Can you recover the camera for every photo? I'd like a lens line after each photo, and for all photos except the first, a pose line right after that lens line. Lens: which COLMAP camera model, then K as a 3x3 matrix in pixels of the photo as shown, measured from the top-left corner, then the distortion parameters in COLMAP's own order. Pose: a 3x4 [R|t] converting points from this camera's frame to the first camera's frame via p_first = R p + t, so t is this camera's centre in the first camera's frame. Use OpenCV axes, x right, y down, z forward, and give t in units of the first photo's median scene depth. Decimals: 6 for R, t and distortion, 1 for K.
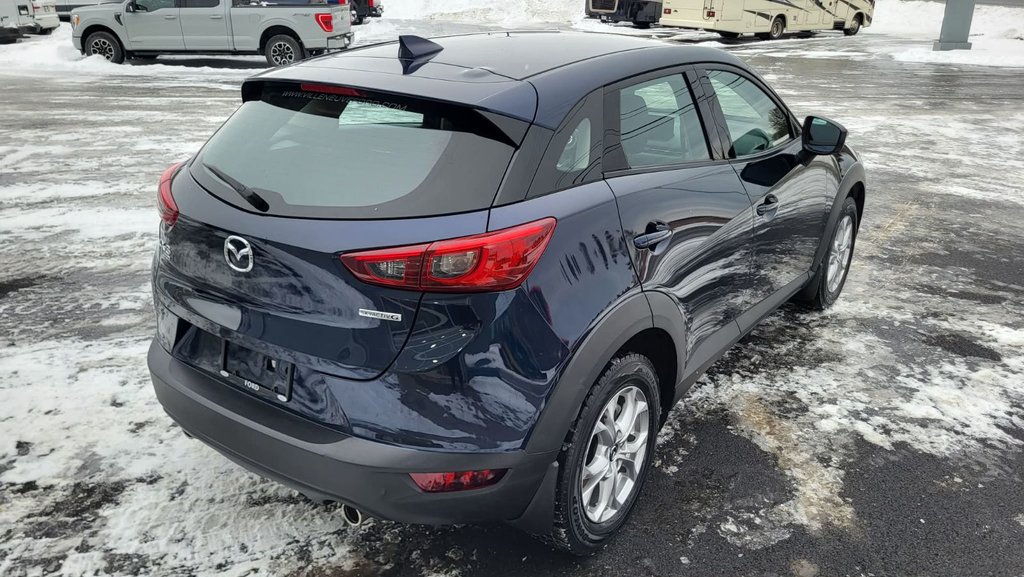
lens RADIAL K [[777.2, 0, 520.4], [0, 777.2, 287.5], [0, 0, 1]] dist [0.062276, -0.053063]
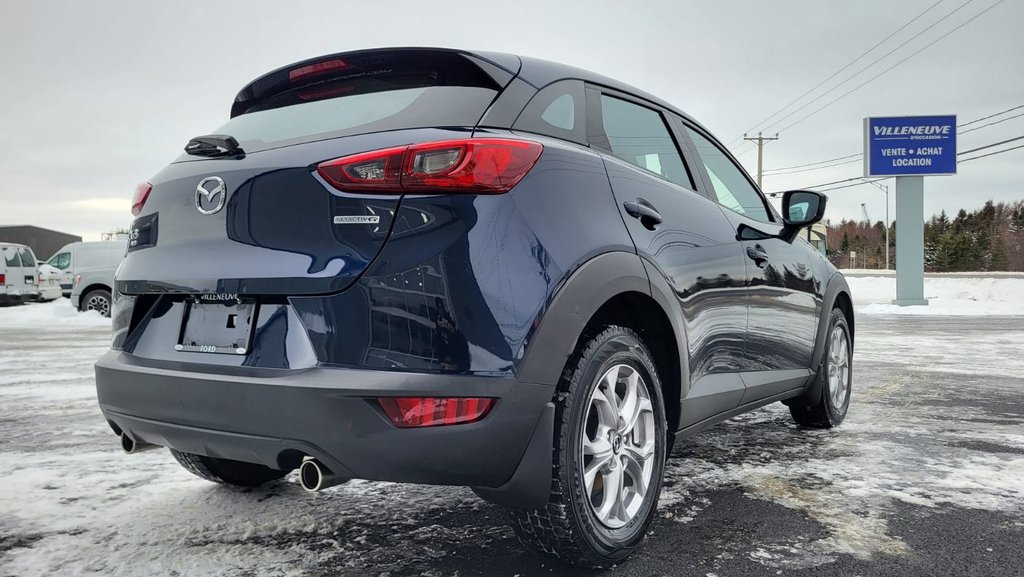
lens RADIAL K [[777.2, 0, 503.5], [0, 777.2, 292.9], [0, 0, 1]] dist [0.062276, -0.053063]
pose [[0.999895, -0.012964, 0.006481, -0.008397], [0.014405, 0.938394, -0.345267, 0.285766], [-0.001605, 0.345324, 0.938482, 0.103826]]
